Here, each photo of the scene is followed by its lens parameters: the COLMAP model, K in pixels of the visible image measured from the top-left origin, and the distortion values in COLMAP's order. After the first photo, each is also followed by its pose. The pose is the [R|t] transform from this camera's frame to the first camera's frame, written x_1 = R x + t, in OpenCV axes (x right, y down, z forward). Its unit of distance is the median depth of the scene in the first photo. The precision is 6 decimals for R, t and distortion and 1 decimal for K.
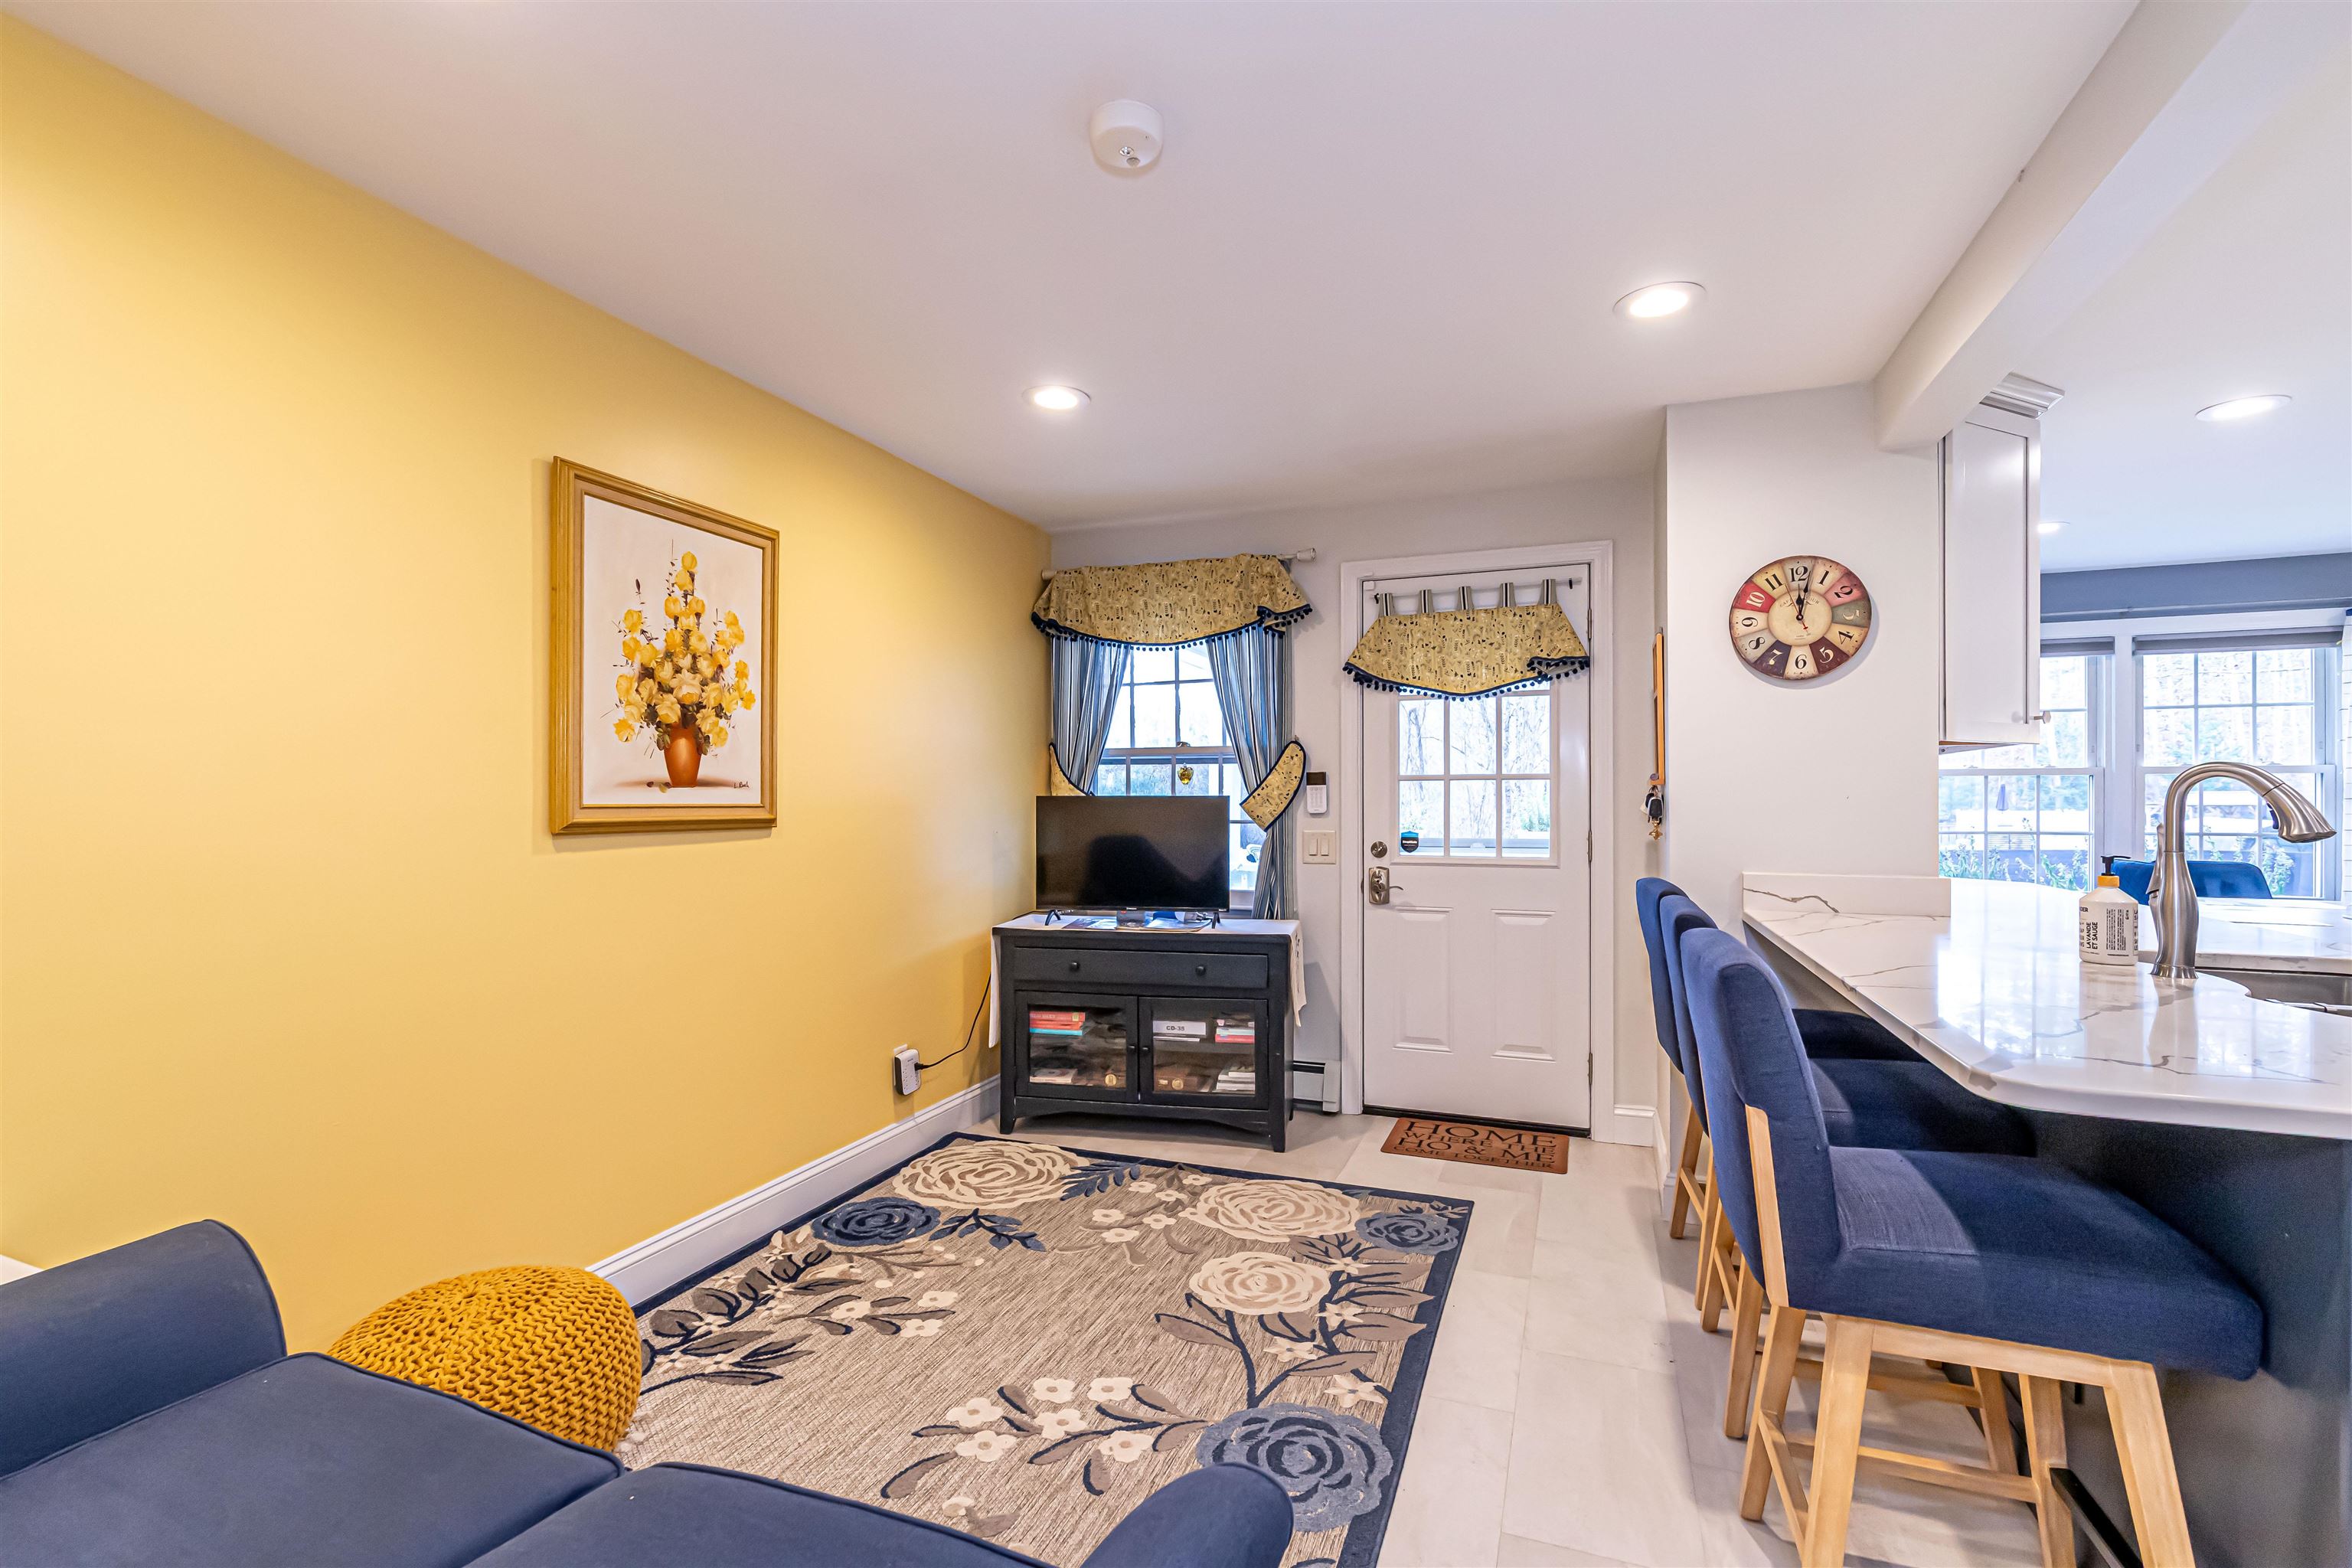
lens RADIAL K [[1021.3, 0, 1177.2], [0, 1021.3, 814.7], [0, 0, 1]] dist [-0.000624, 0.000167]
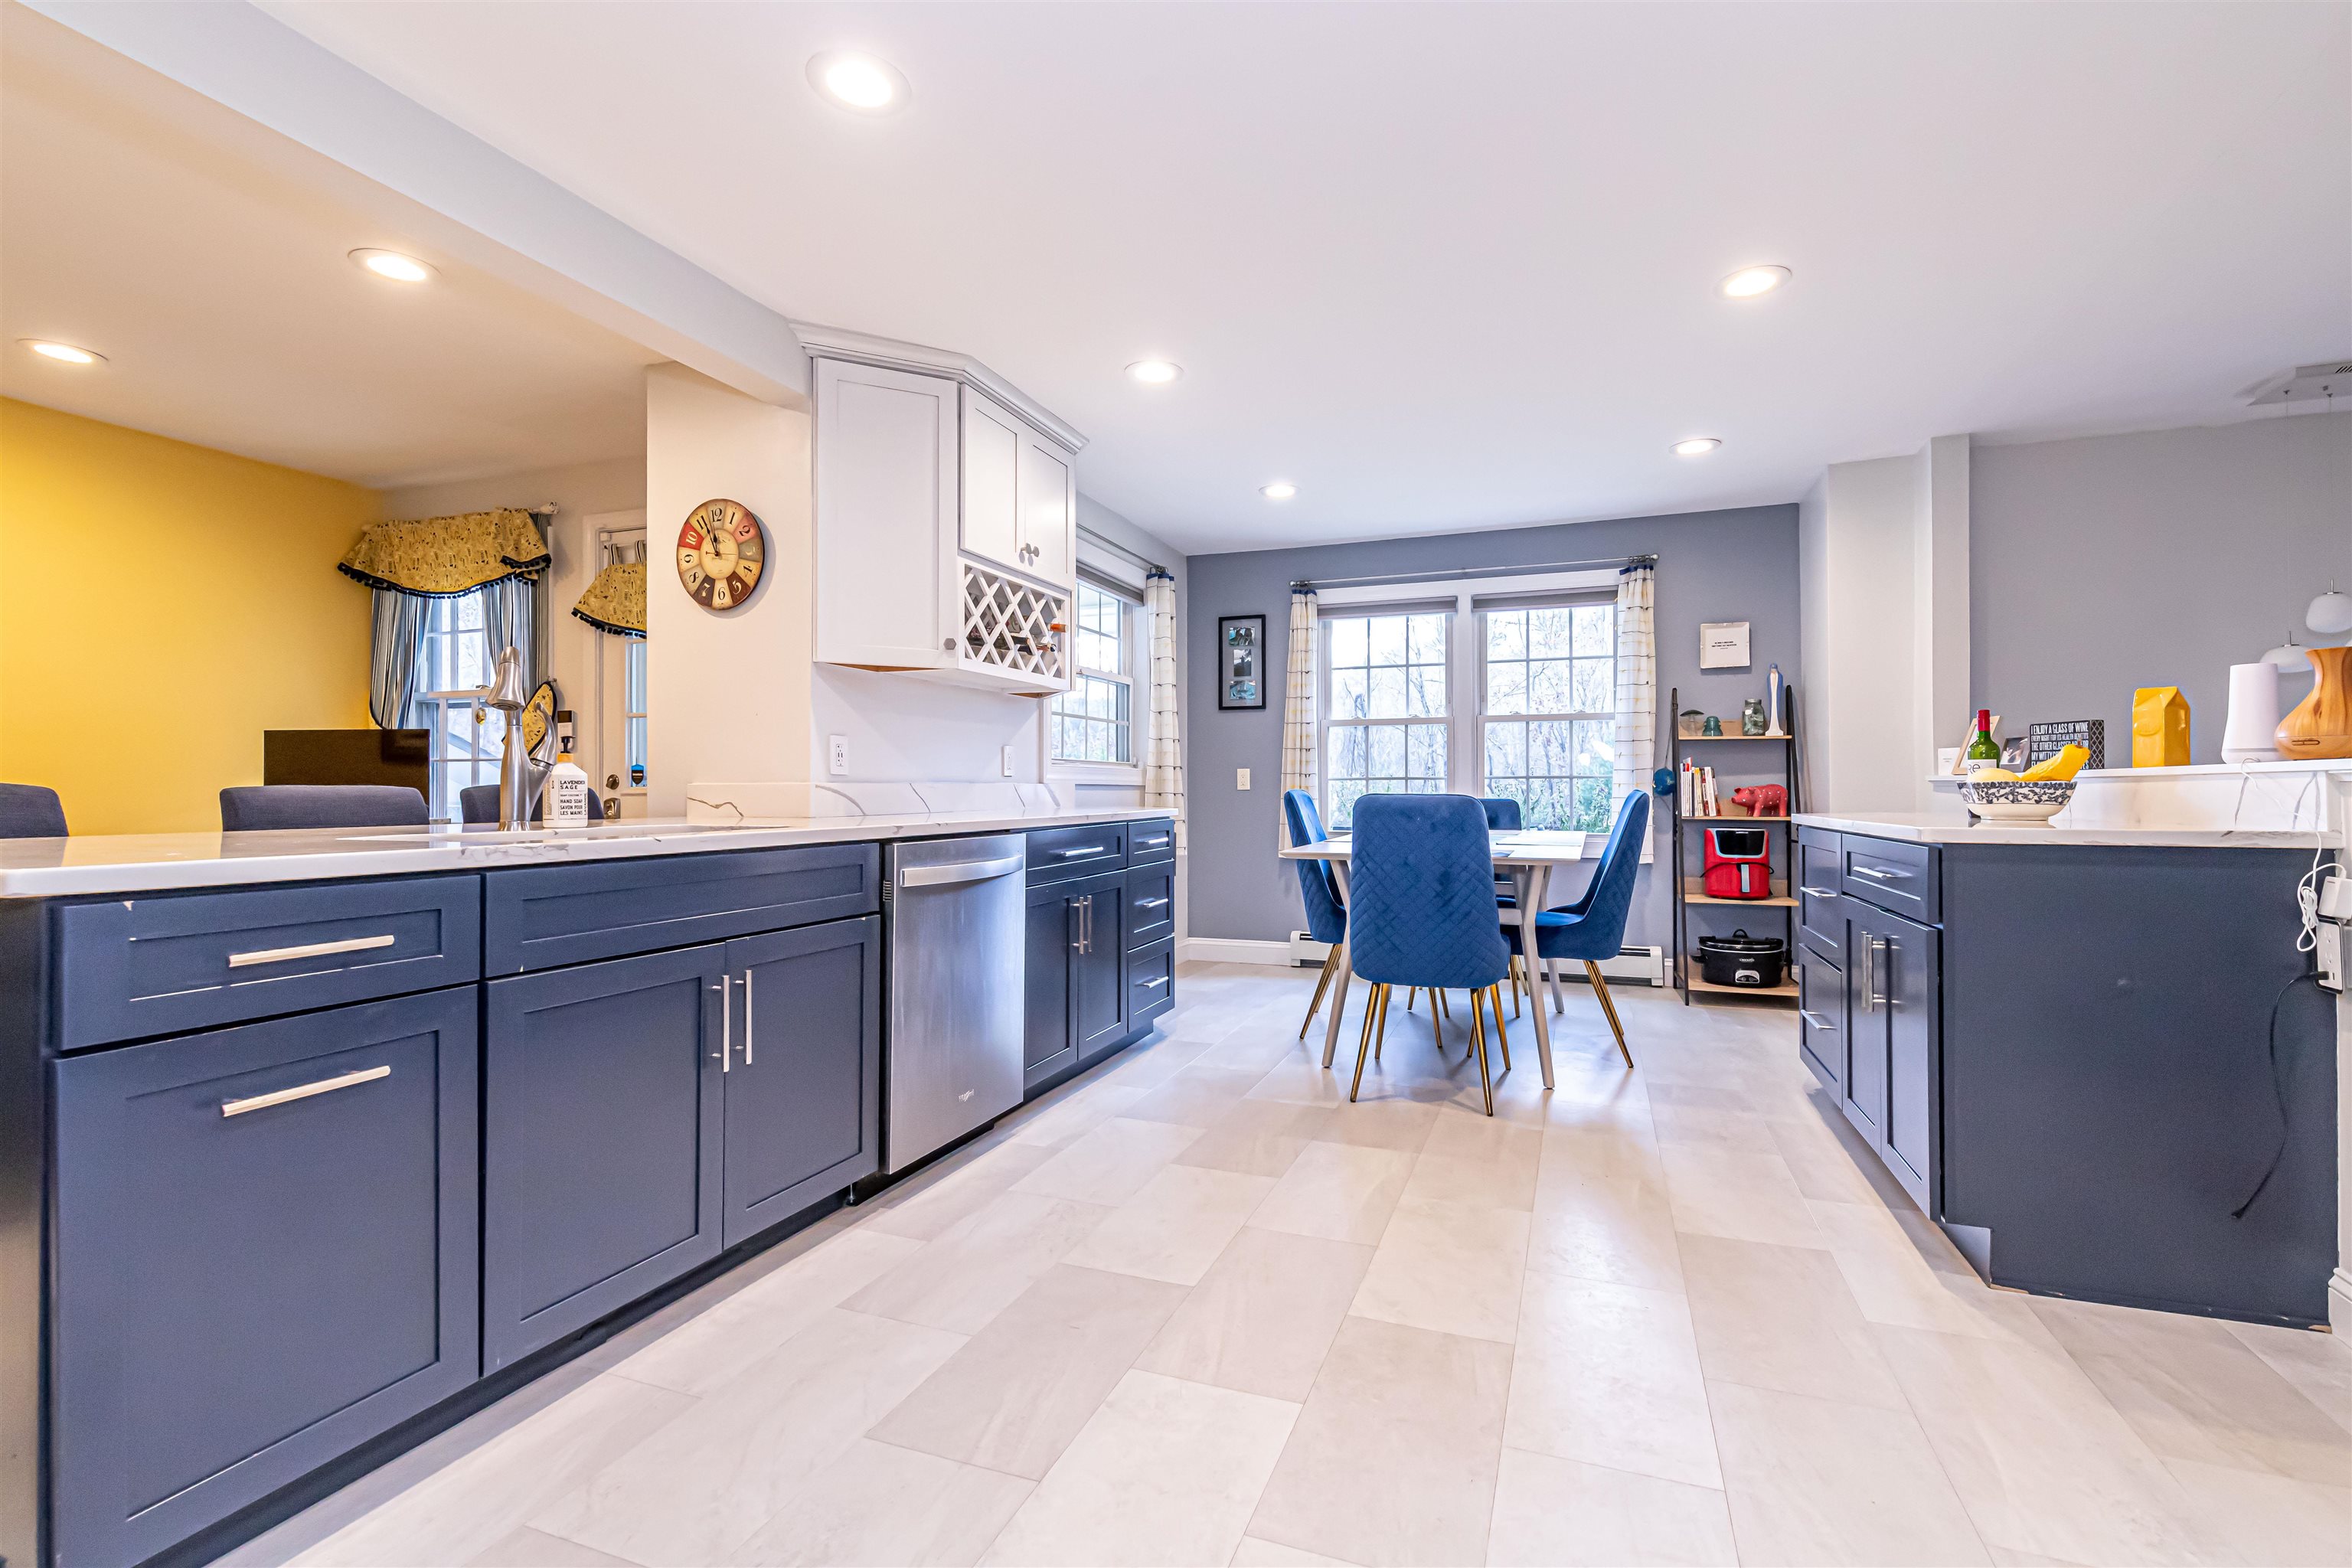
lens RADIAL K [[1021.3, 0, 1221.2], [0, 1021.3, 783.5], [0, 0, 1]] dist [-0.000624, 0.000167]
pose [[0.999452, -0.001458, 0.033061, 1.105587], [0.002053, 0.999836, -0.017975, 0.078333], [-0.033029, 0.018033, 0.999292, -0.130384]]
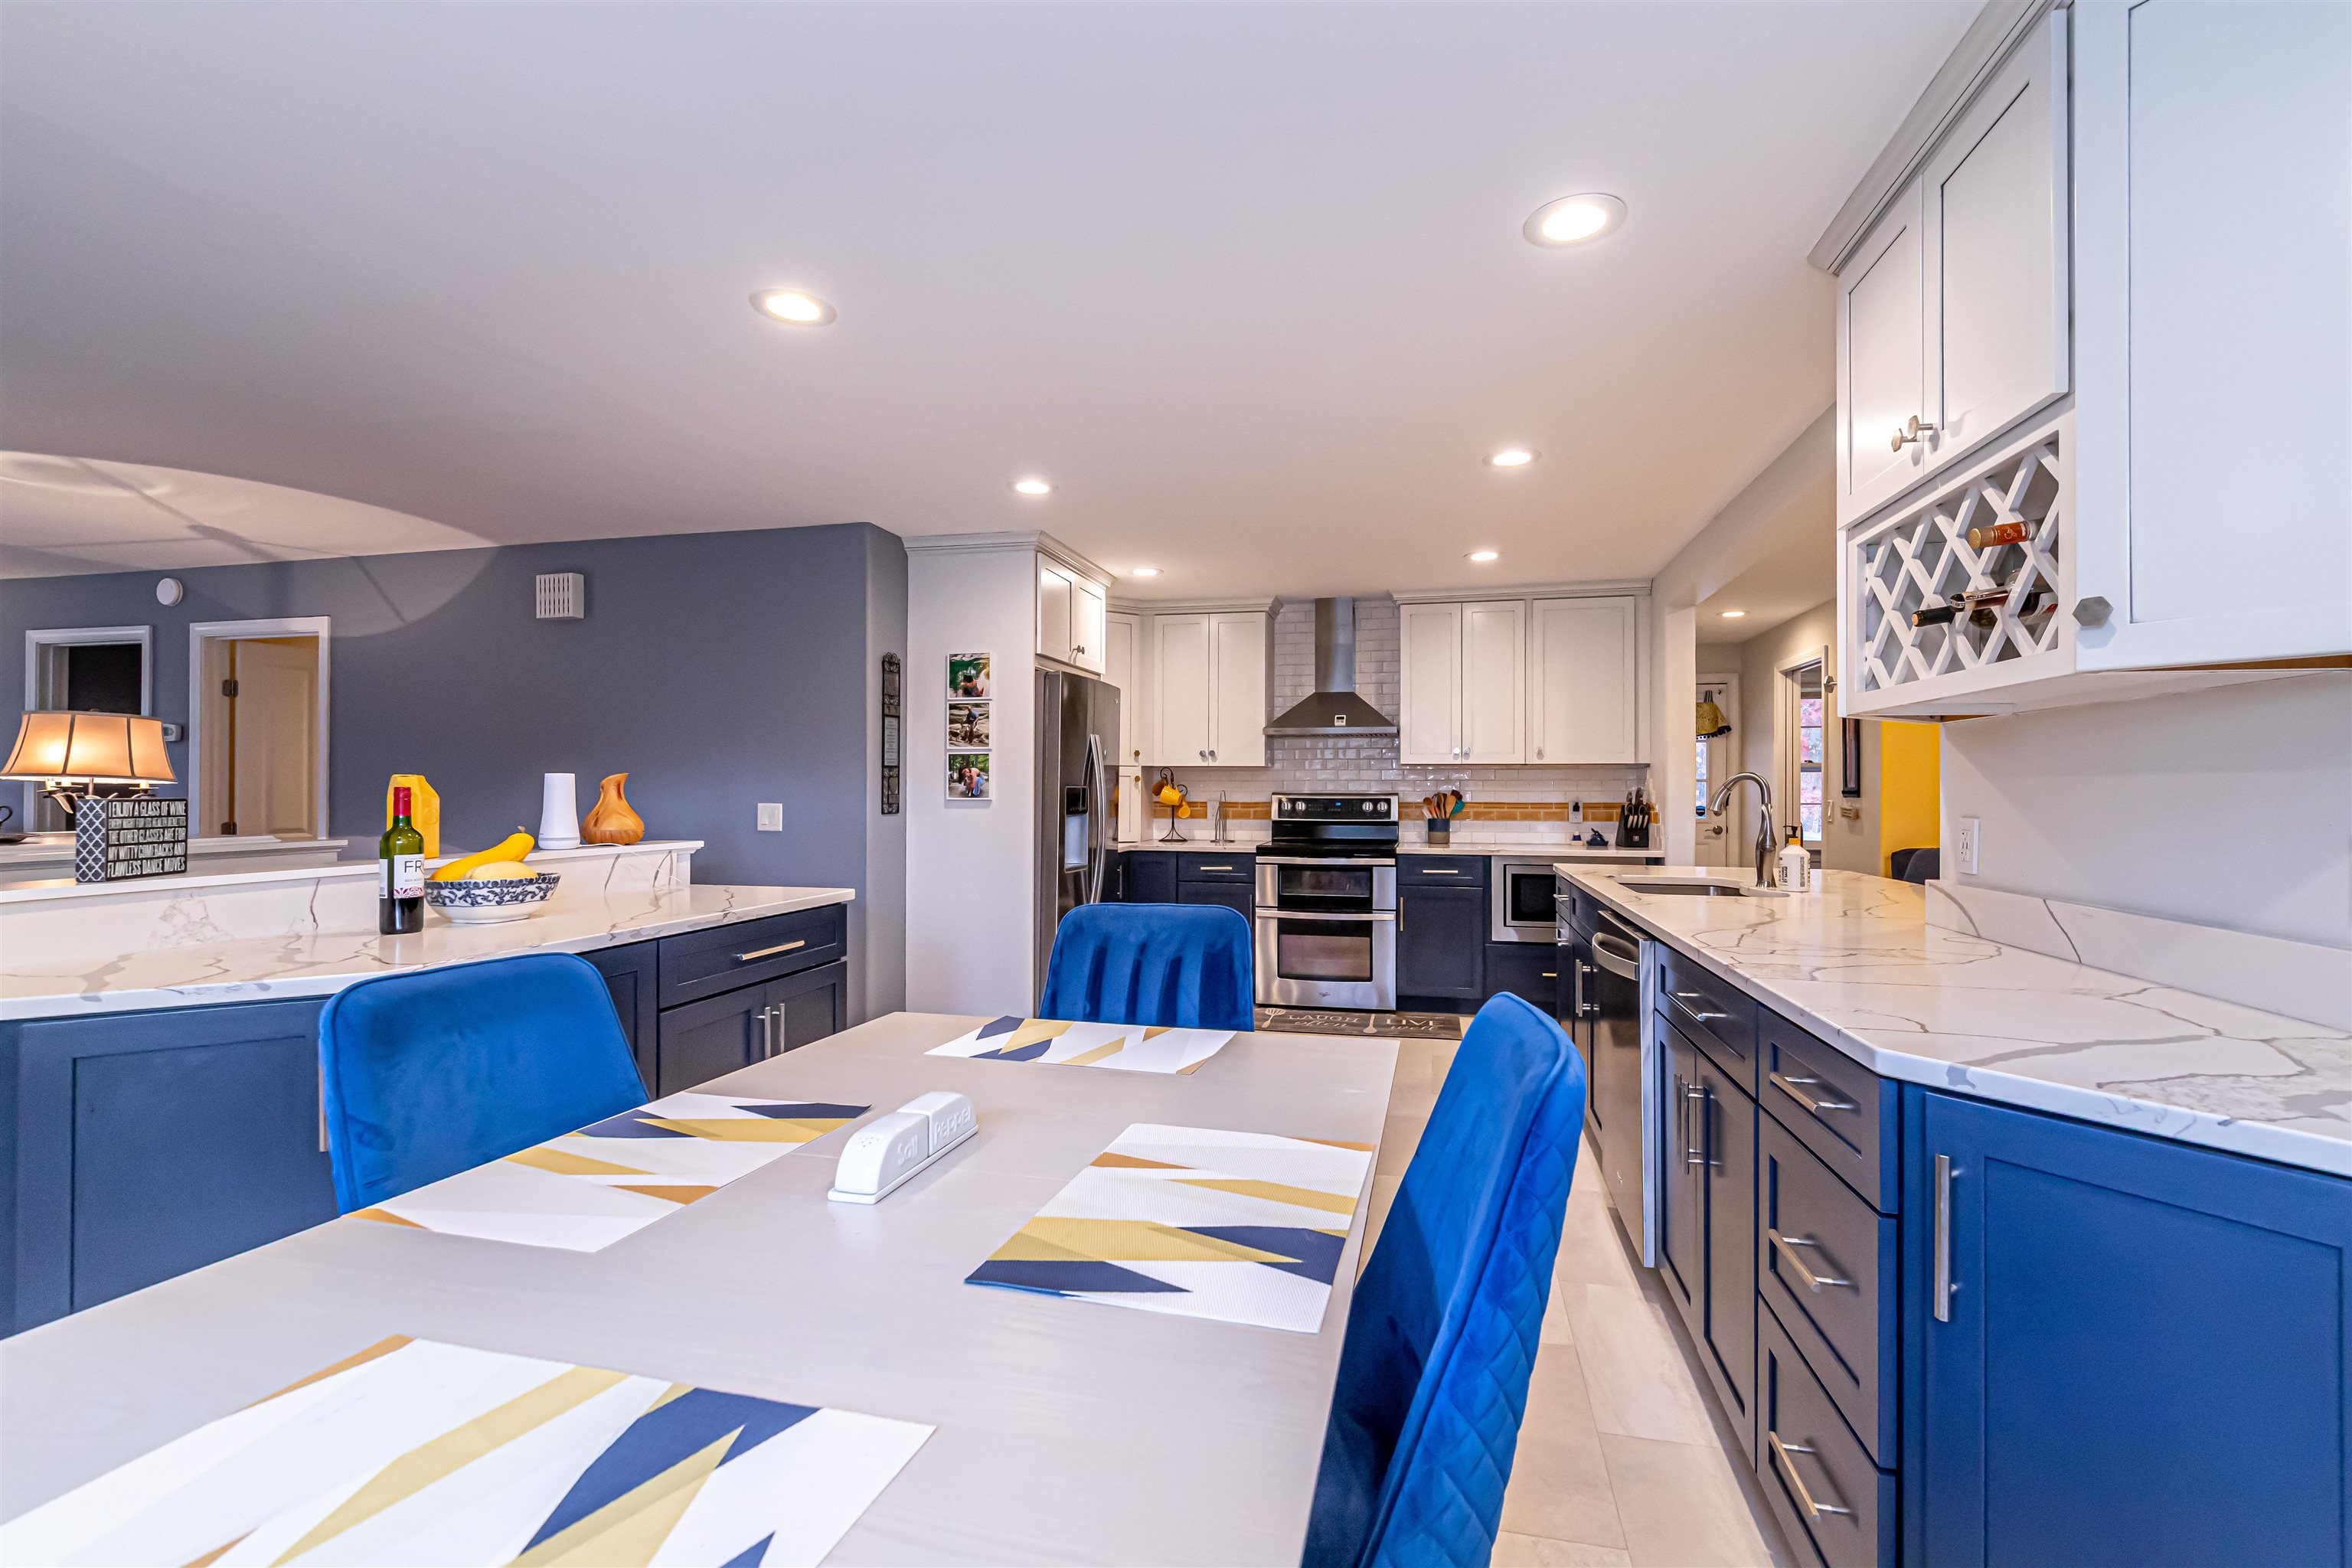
lens RADIAL K [[1021.3, 0, 1199.3], [0, 1021.3, 773.6], [0, 0, 1]] dist [-0.000624, 0.000167]
pose [[-0.989756, -0.006313, -0.142632, 1.425348], [-0.005812, 0.999975, -0.003926, -0.021690], [0.142653, -0.003056, -0.989768, 1.684713]]
